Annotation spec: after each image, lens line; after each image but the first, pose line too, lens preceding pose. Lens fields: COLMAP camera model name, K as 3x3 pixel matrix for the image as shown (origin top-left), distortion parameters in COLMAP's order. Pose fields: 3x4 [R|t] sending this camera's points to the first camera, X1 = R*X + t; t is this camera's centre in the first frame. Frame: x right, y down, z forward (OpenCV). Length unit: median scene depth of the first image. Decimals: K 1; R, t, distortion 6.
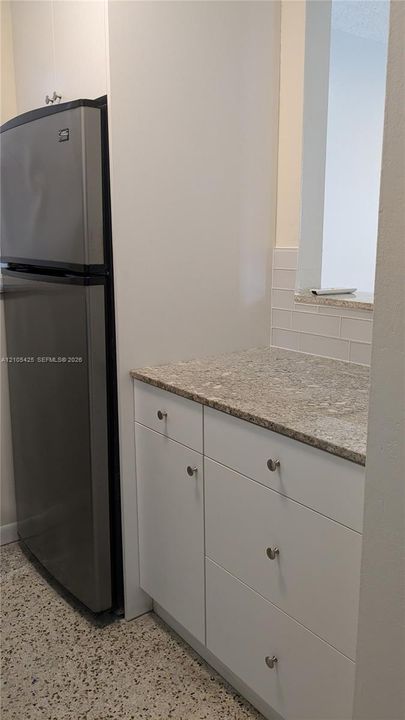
lens RADIAL K [[564.4, 0, 205.6], [0, 564.4, 361.6], [0, 0, 1]] dist [0.052558, -0.086458]
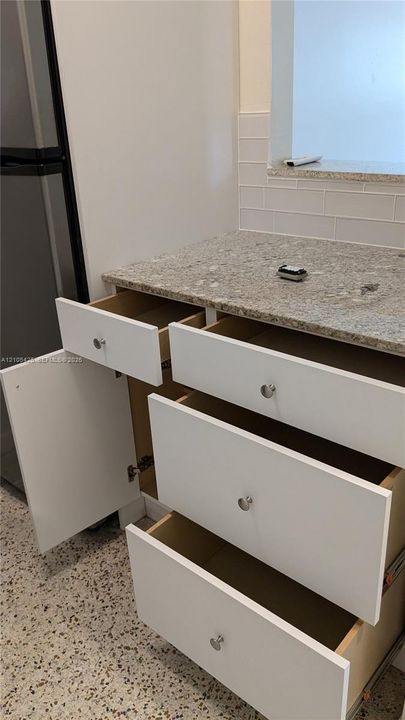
lens RADIAL K [[564.4, 0, 197.3], [0, 564.4, 365.6], [0, 0, 1]] dist [0.052558, -0.086458]
pose [[0.982184, -0.122598, 0.142421, -0.133976], [0.089092, 0.971080, 0.221511, -0.028228], [-0.165458, -0.204876, 0.964702, 0.108807]]
